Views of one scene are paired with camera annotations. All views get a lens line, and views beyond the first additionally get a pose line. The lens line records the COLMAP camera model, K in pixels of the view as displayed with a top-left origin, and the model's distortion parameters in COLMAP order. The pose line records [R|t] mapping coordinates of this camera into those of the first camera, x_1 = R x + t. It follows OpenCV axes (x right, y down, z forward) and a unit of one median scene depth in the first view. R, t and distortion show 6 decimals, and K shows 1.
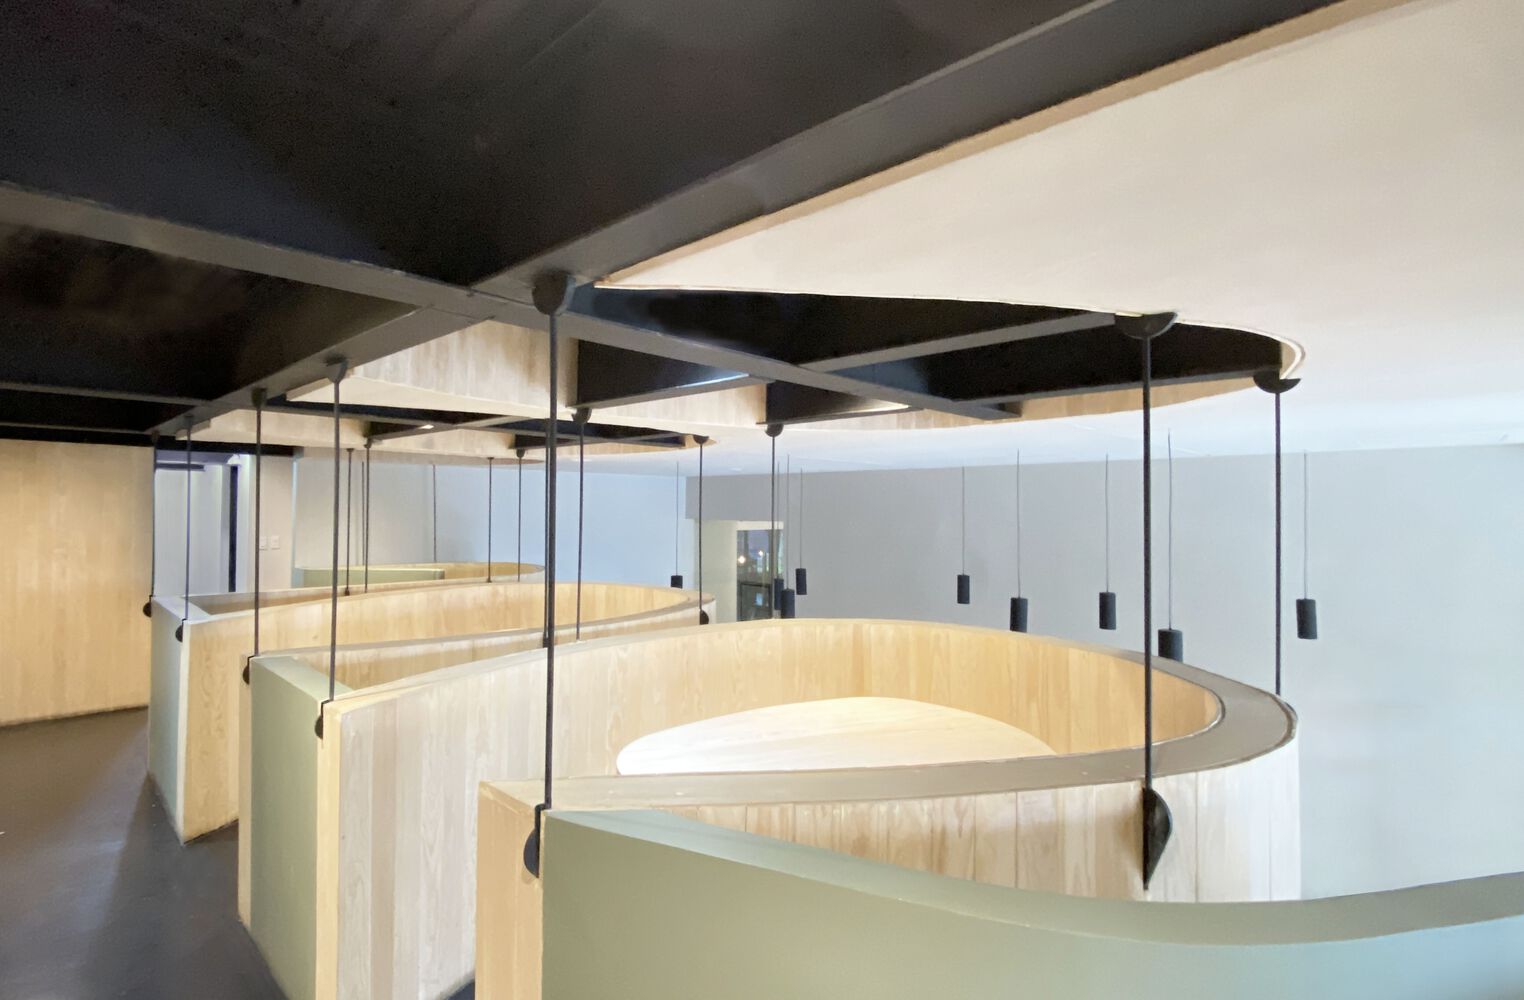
lens RADIAL K [[734.6, 0, 762.0], [0, 734.6, 500.0], [0, 0, 1]] dist [0.000344, -0.000075]
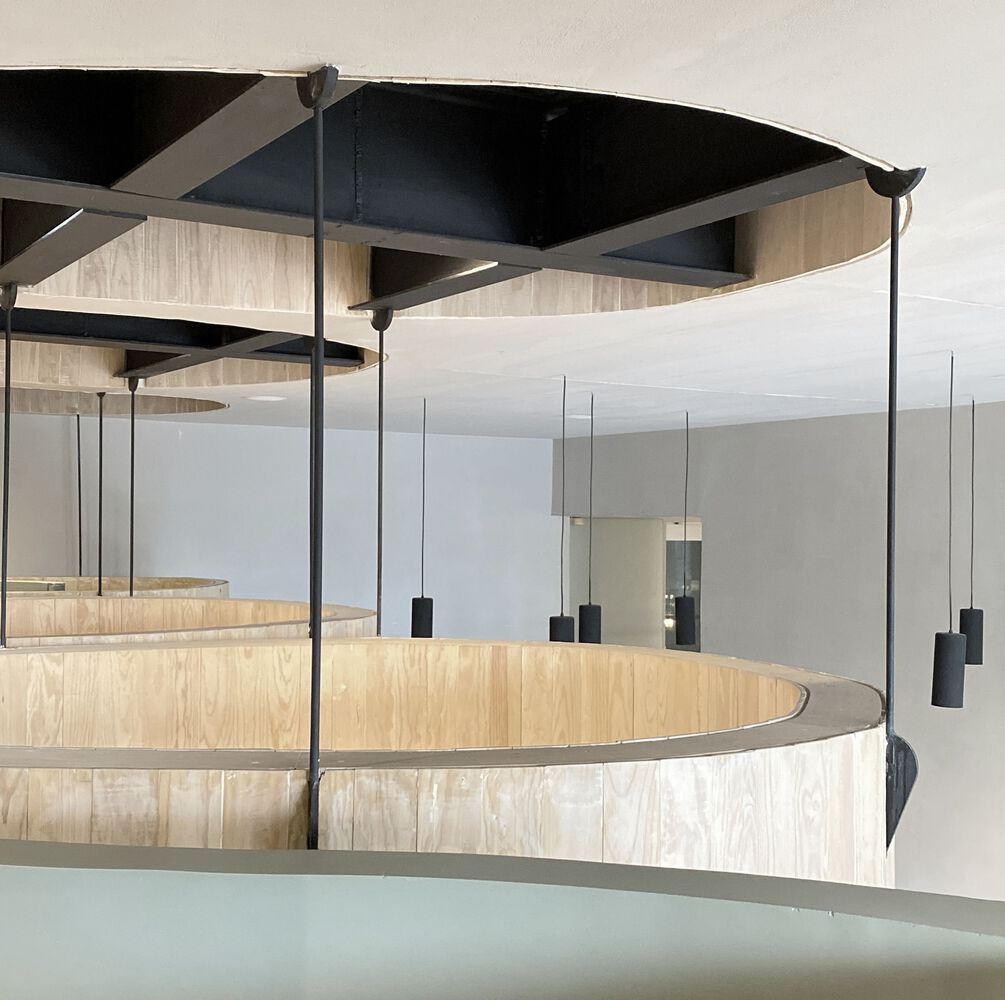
lens RADIAL K [[1465.5, 0, 664.6], [0, 1465.5, 529.2], [0, 0, 1]] dist [0.229408, -0.537535]
pose [[0.969608, 0.000915, -0.244662, 0.553328], [-0.000725, 0.999999, 0.000868, 0.076542], [0.244662, -0.000664, 0.969608, -0.112446]]
